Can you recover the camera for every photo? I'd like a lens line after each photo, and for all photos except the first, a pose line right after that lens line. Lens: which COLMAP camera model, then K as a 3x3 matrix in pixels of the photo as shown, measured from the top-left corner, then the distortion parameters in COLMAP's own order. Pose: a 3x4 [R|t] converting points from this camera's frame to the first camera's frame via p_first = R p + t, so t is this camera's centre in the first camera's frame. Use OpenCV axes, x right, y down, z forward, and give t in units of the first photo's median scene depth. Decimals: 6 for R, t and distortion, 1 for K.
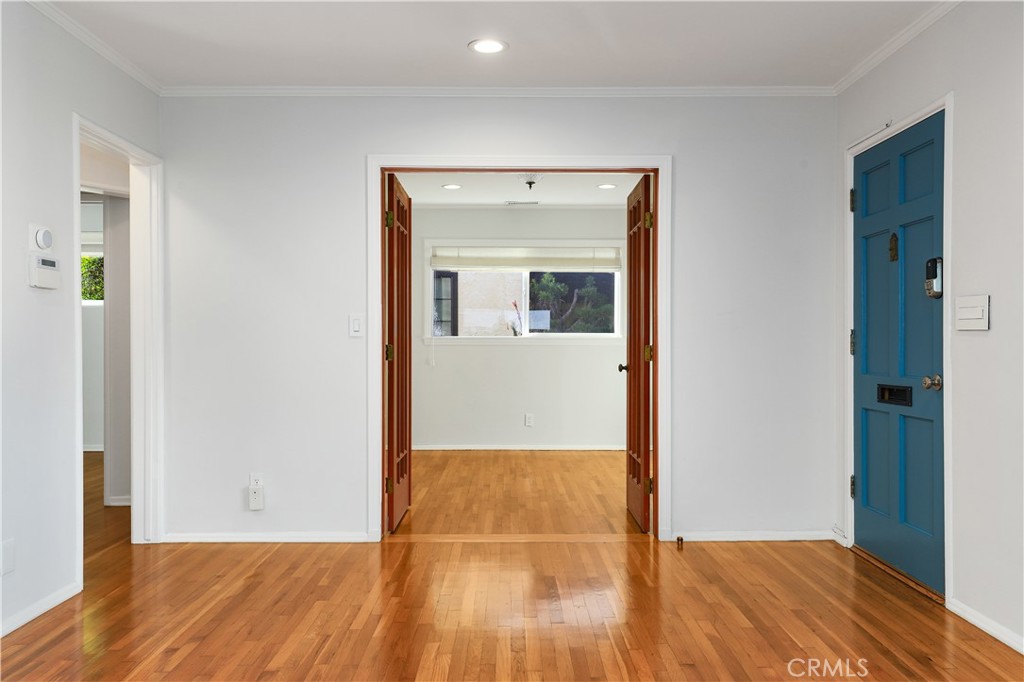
lens RADIAL K [[811.0, 0, 512.3], [0, 811.0, 343.7], [0, 0, 1]] dist [-0.001206, -0.001266]
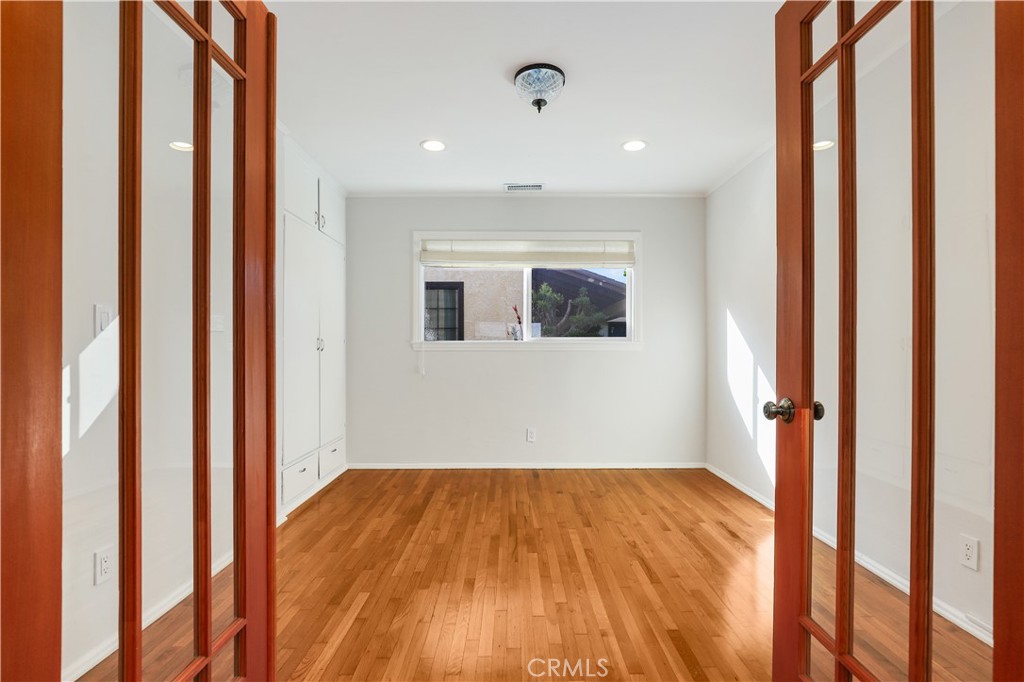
lens RADIAL K [[473.3, 0, 511.9], [0, 473.3, 346.3], [0, 0, 1]] dist [-0.017675, 0.000791]
pose [[0.999995, -0.000297, -0.003255, 0.001198], [0.000289, 0.999997, -0.002547, -0.001722], [0.003255, 0.002546, 0.999991, 0.480043]]
